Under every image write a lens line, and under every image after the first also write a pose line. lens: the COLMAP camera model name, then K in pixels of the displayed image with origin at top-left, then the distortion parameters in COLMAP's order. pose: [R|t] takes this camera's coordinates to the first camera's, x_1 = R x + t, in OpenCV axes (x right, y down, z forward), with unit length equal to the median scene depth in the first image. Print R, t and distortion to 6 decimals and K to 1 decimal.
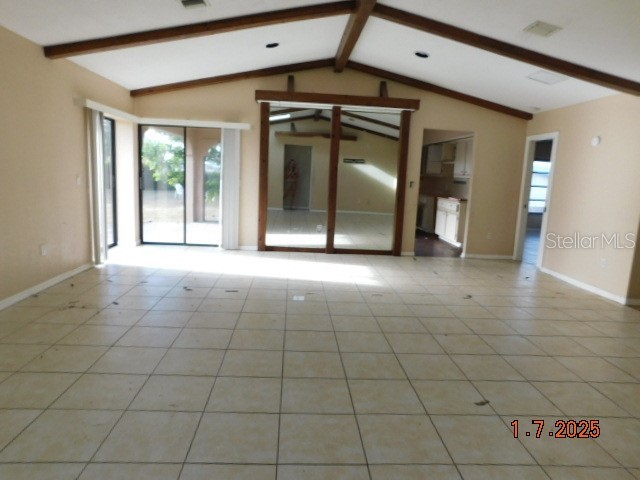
lens RADIAL K [[425.5, 0, 320.0], [0, 425.5, 240.0], [0, 0, 1]] dist [-0.062803, 0.036452]
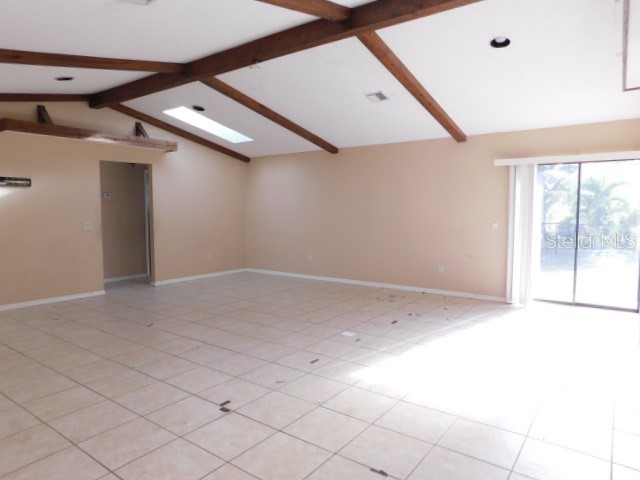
lens RADIAL K [[425.5, 0, 320.0], [0, 425.5, 240.0], [0, 0, 1]] dist [-0.062803, 0.036452]
pose [[-0.634314, 0.009027, -0.773023, 0.827468], [-0.153547, 0.978539, 0.137422, -0.227812], [0.757674, 0.205864, -0.619315, 1.620213]]
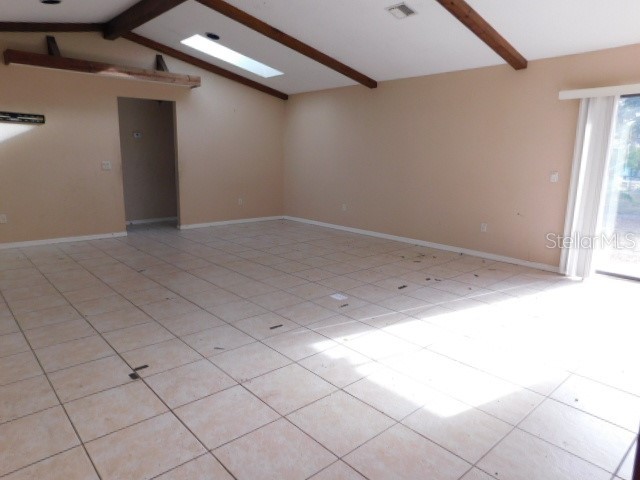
lens RADIAL K [[433.2, 0, 320.0], [0, 433.2, 240.0], [0, 0, 1]] dist [-0.041251, 0.038908]
pose [[-0.776009, 0.061720, -0.627695, 0.573378], [-0.155060, 0.945988, 0.284715, -0.241457], [0.611365, 0.318272, -0.724525, 1.682963]]
